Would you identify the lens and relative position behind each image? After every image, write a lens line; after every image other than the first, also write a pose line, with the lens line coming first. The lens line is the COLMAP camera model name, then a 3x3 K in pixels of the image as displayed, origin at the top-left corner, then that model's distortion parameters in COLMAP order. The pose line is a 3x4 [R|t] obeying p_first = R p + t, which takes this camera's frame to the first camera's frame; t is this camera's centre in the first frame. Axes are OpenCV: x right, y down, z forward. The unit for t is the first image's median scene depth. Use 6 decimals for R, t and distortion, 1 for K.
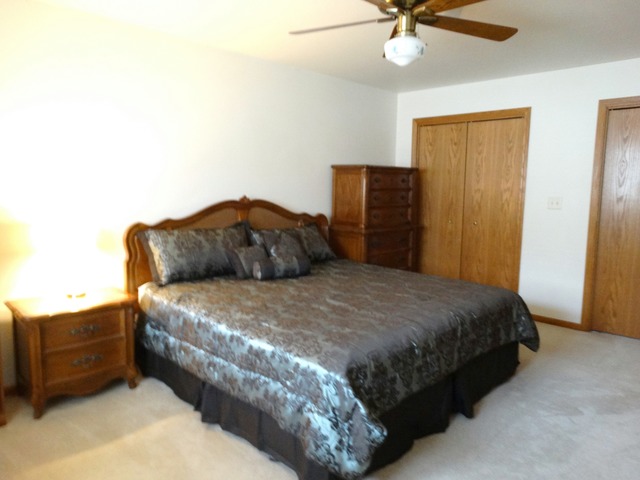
lens RADIAL K [[456.1, 0, 319.9], [0, 456.1, 238.8], [0, 0, 1]] dist [0.001435, -0.000396]
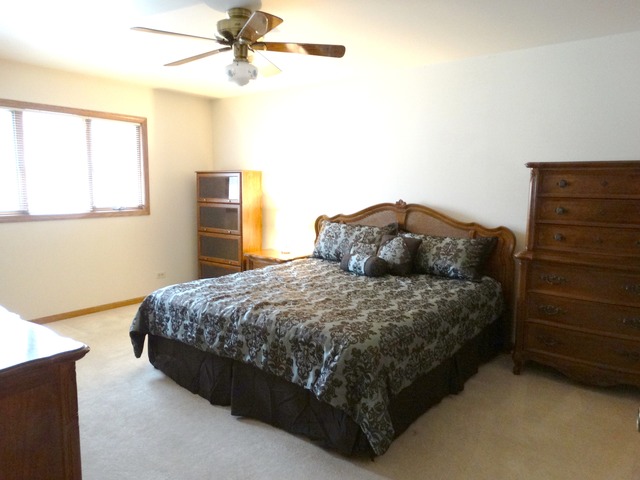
lens RADIAL K [[456.1, 0, 319.7], [0, 456.1, 239.7], [0, 0, 1]] dist [0.001435, -0.000396]
pose [[0.110383, 0.101767, -0.988665, 0.897136], [-0.127118, 0.988020, 0.087508, -0.071728], [0.985726, 0.116018, 0.121997, 0.701184]]
